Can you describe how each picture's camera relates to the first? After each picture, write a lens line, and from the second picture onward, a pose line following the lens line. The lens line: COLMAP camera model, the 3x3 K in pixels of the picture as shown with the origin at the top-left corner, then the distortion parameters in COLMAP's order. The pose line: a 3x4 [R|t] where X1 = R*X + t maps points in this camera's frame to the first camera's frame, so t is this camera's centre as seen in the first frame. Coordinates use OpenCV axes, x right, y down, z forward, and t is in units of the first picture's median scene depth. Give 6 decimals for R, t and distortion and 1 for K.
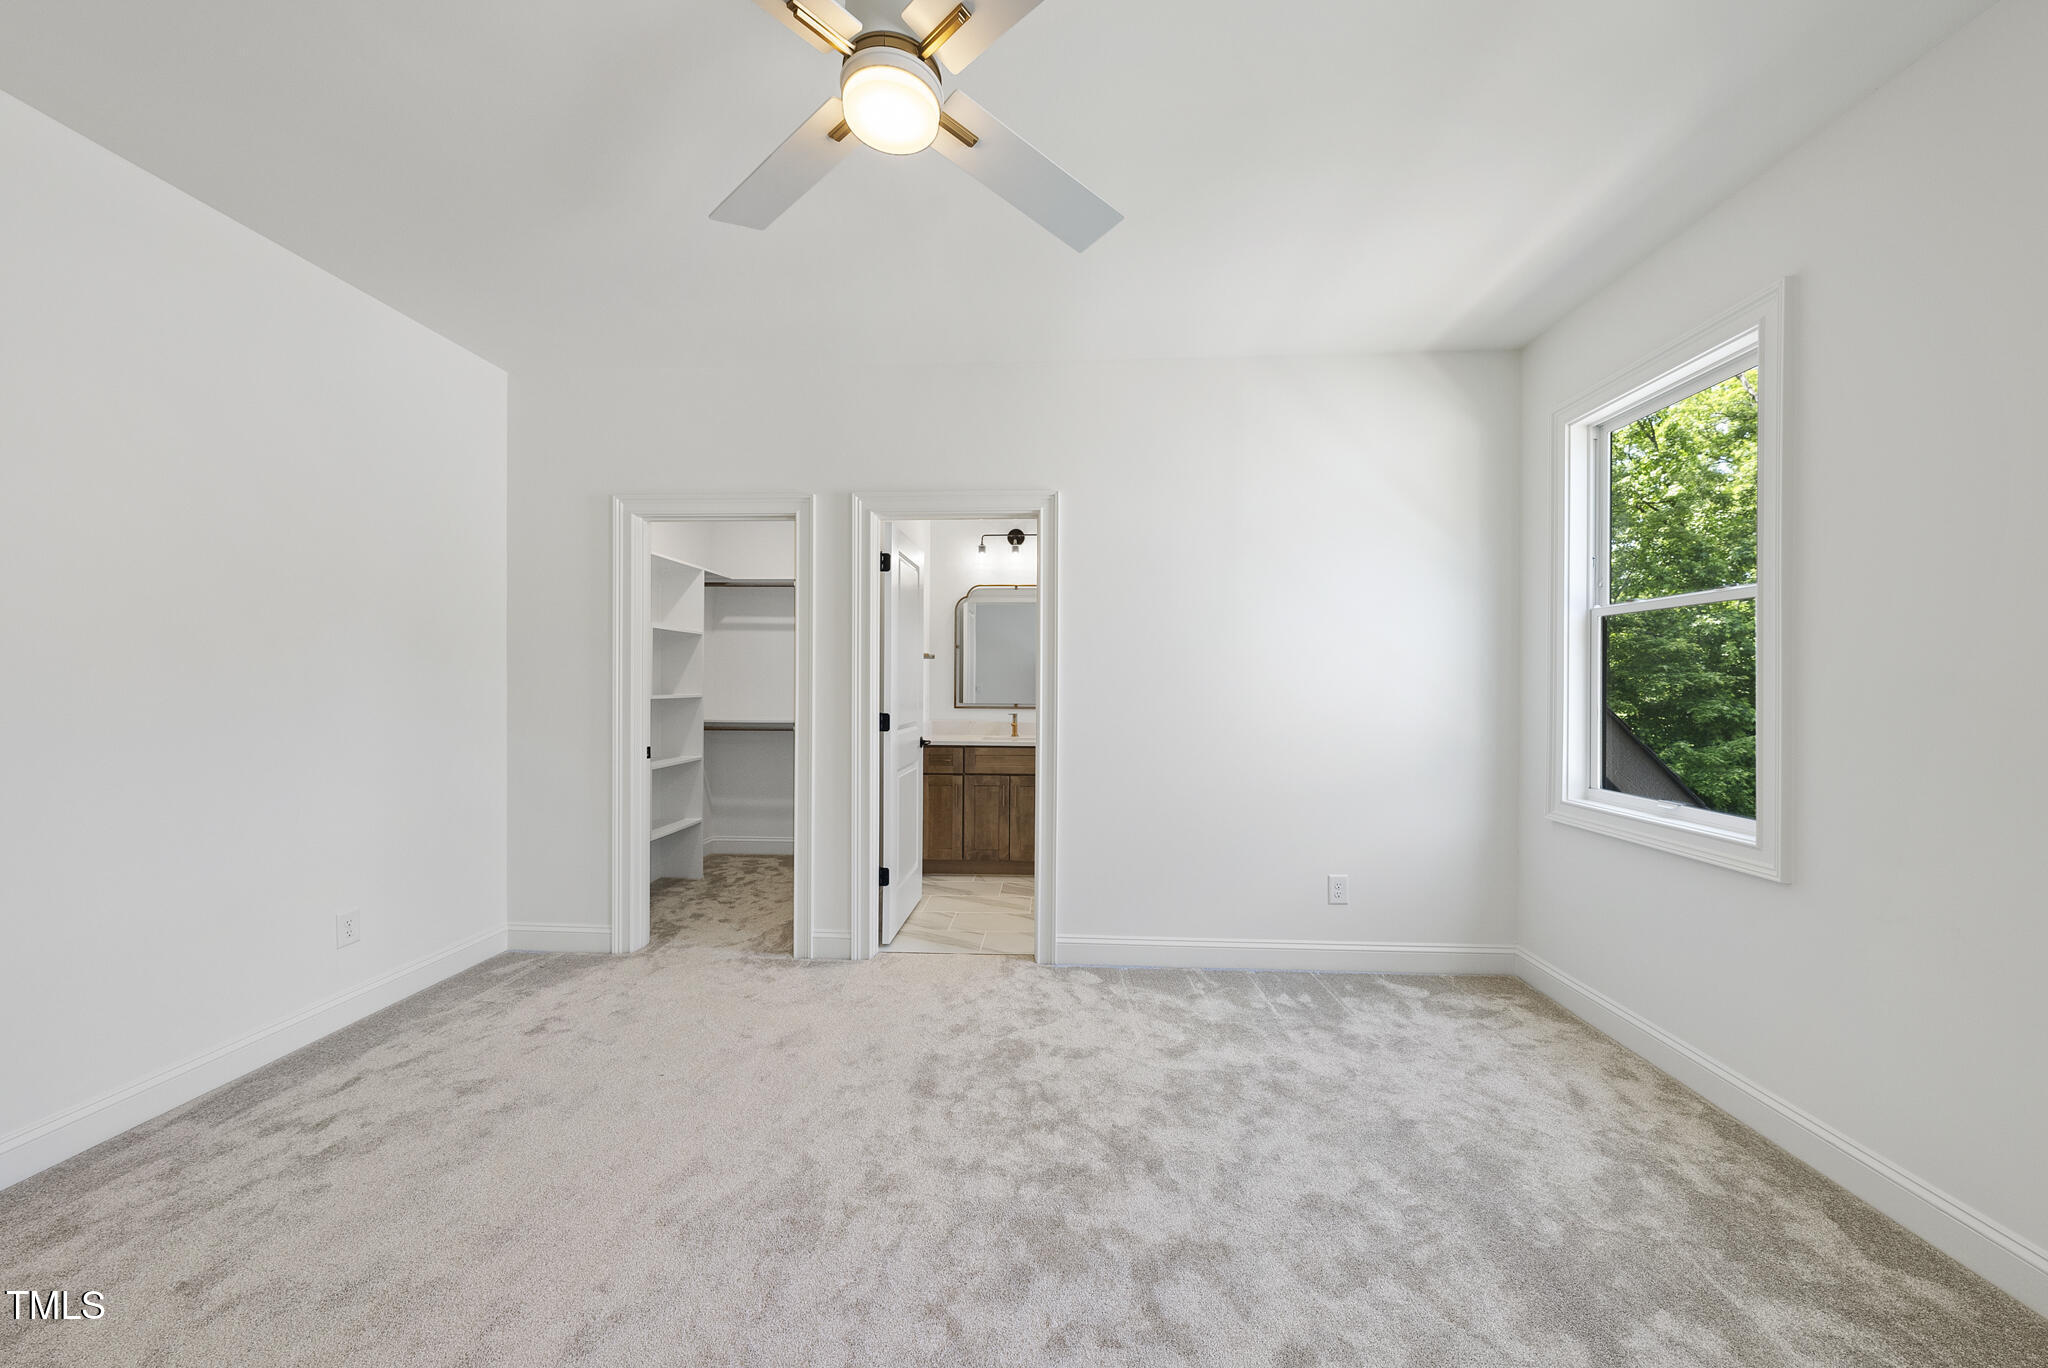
lens RADIAL K [[699.5, 0, 1032.4], [0, 699.5, 688.1], [0, 0, 1]] dist [-0.003703, 0.000445]
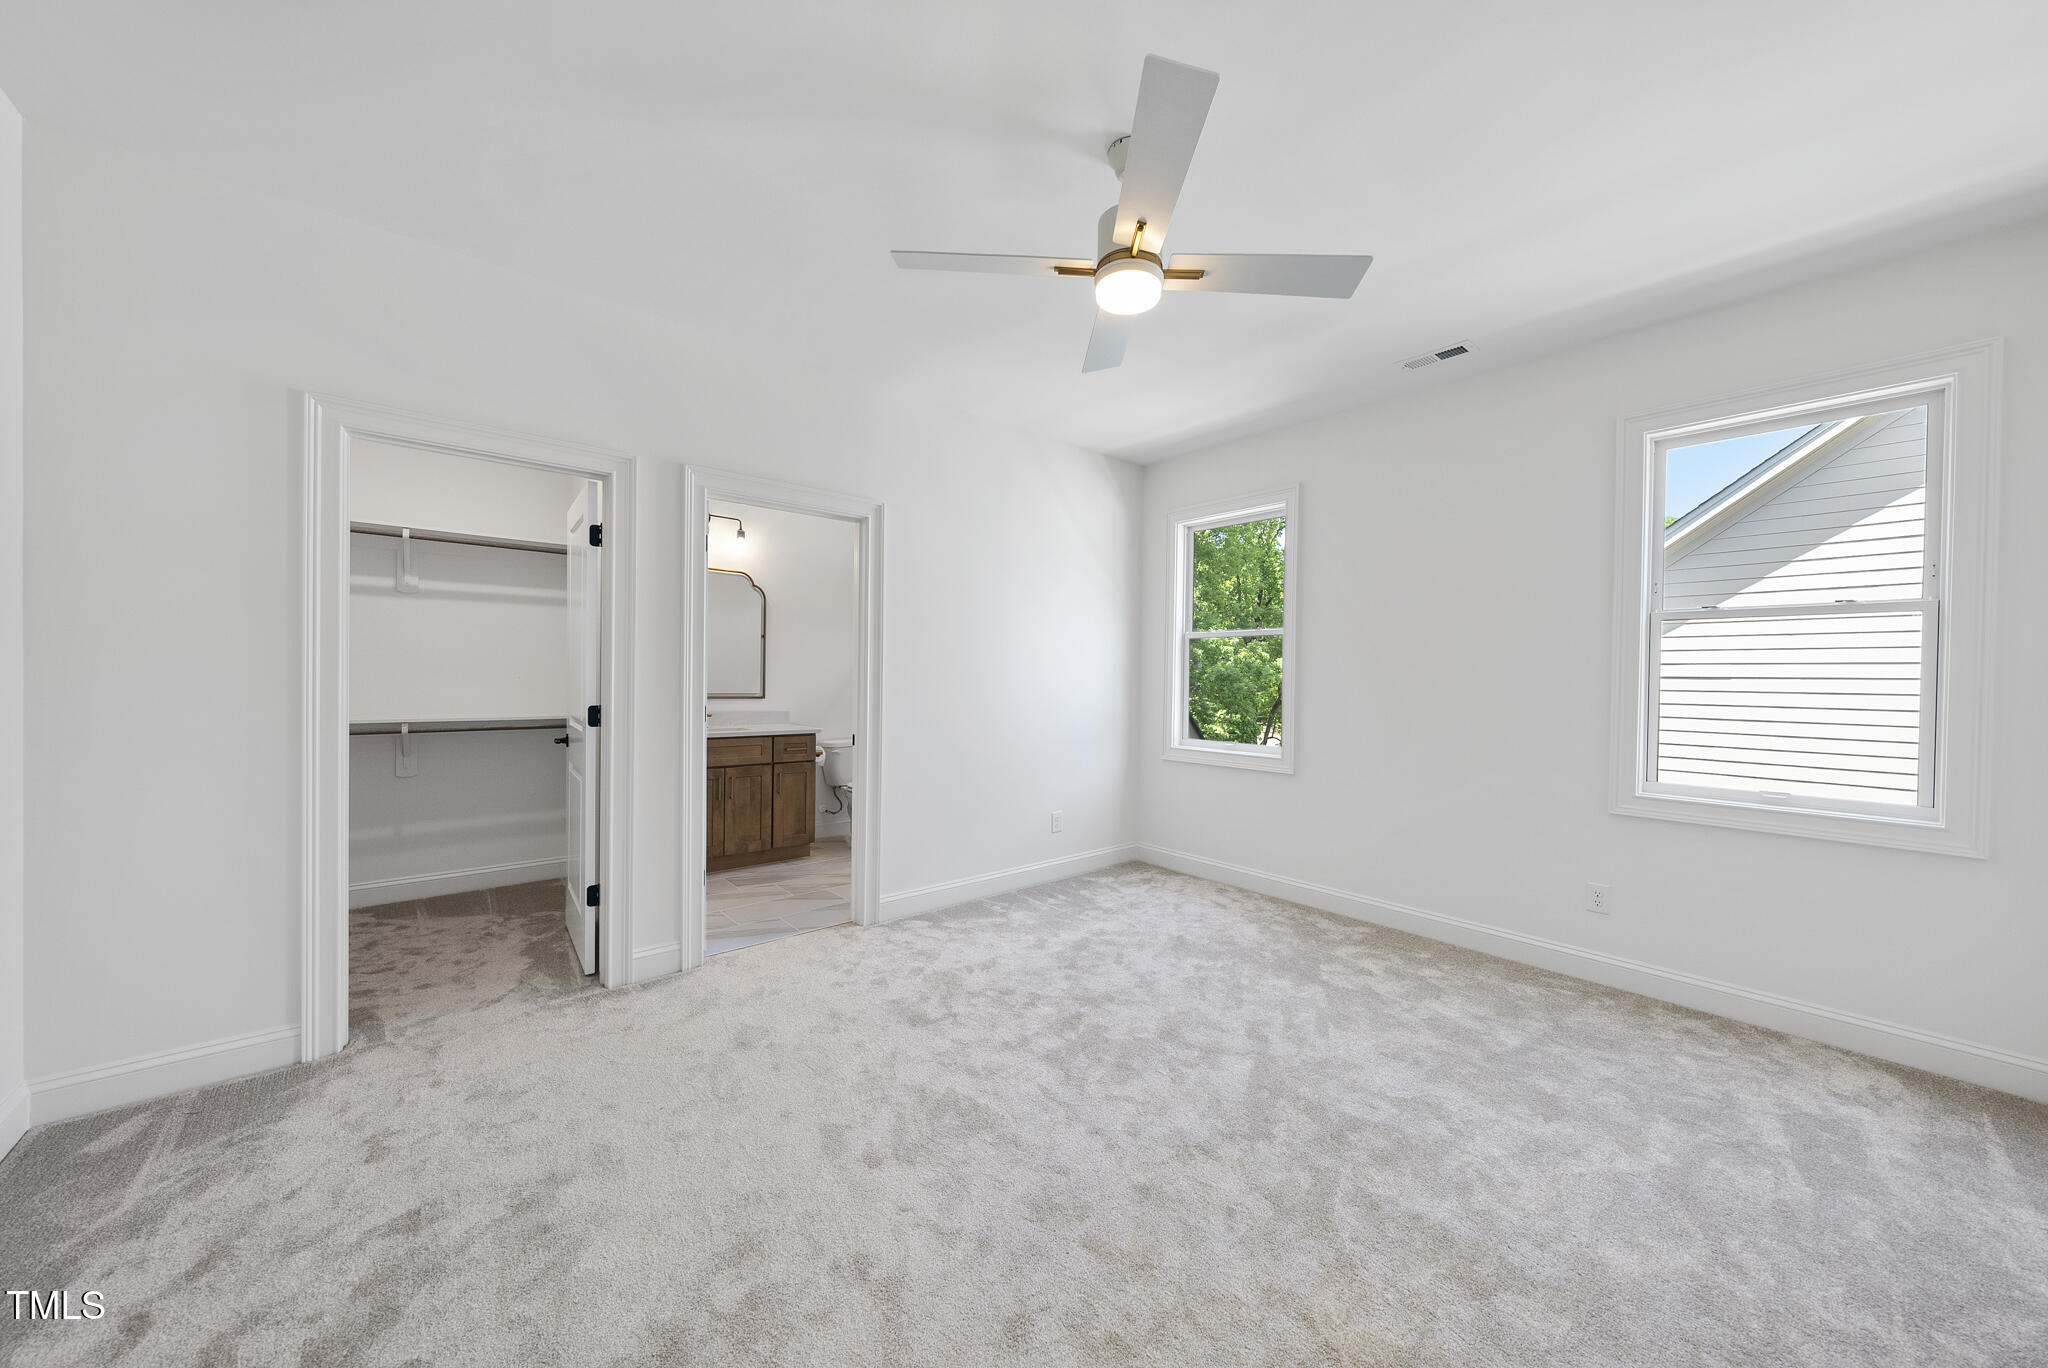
lens RADIAL K [[699.5, 0, 1019.2], [0, 699.5, 690.6], [0, 0, 1]] dist [-0.003703, 0.000445]
pose [[0.728397, -0.008420, 0.685103, -0.652341], [-0.005045, 0.999831, 0.017652, -0.001444], [-0.685136, -0.016314, 0.728232, 0.031299]]
